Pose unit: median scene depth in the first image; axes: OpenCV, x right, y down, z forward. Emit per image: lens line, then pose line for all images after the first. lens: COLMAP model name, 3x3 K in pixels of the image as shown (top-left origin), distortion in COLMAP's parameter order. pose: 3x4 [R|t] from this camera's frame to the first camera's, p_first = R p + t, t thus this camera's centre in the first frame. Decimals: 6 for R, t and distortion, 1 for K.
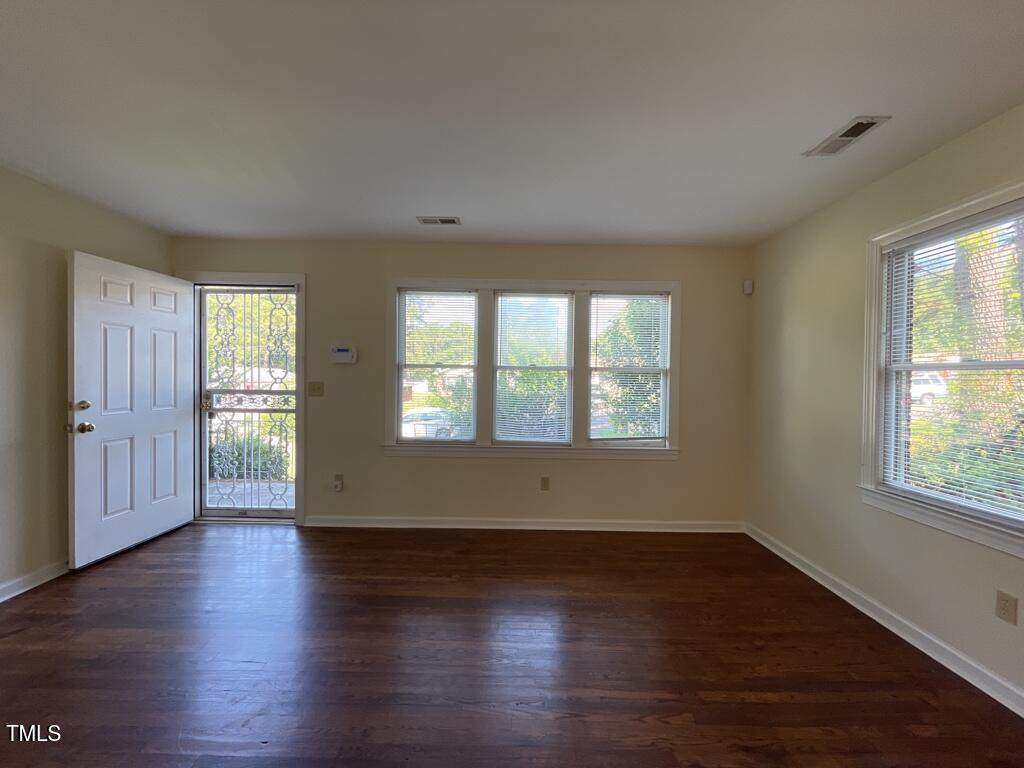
lens RADIAL K [[418.5, 0, 508.6], [0, 418.5, 382.3], [0, 0, 1]] dist [0.000158, 0.000075]
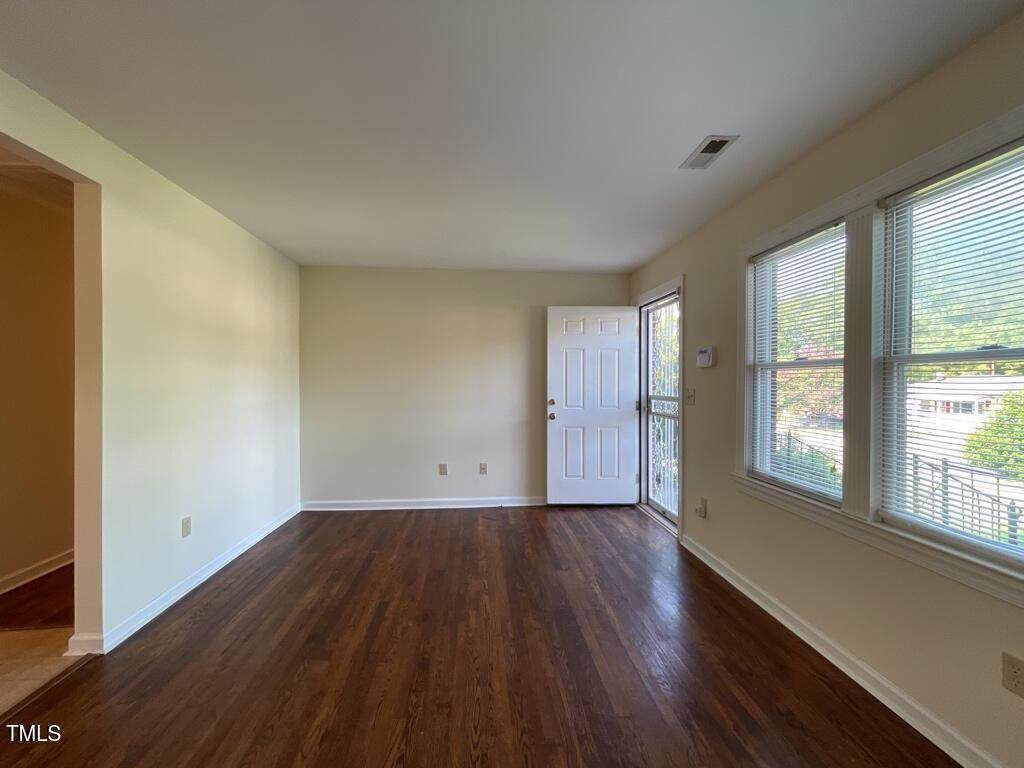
lens RADIAL K [[418.5, 0, 508.6], [0, 418.5, 382.3], [0, 0, 1]] dist [0.000158, 0.000075]
pose [[0.079370, -0.010827, -0.996786, 0.489290], [-0.016063, 0.999797, -0.012139, 0.001620], [0.996716, 0.016975, 0.079180, 0.634675]]
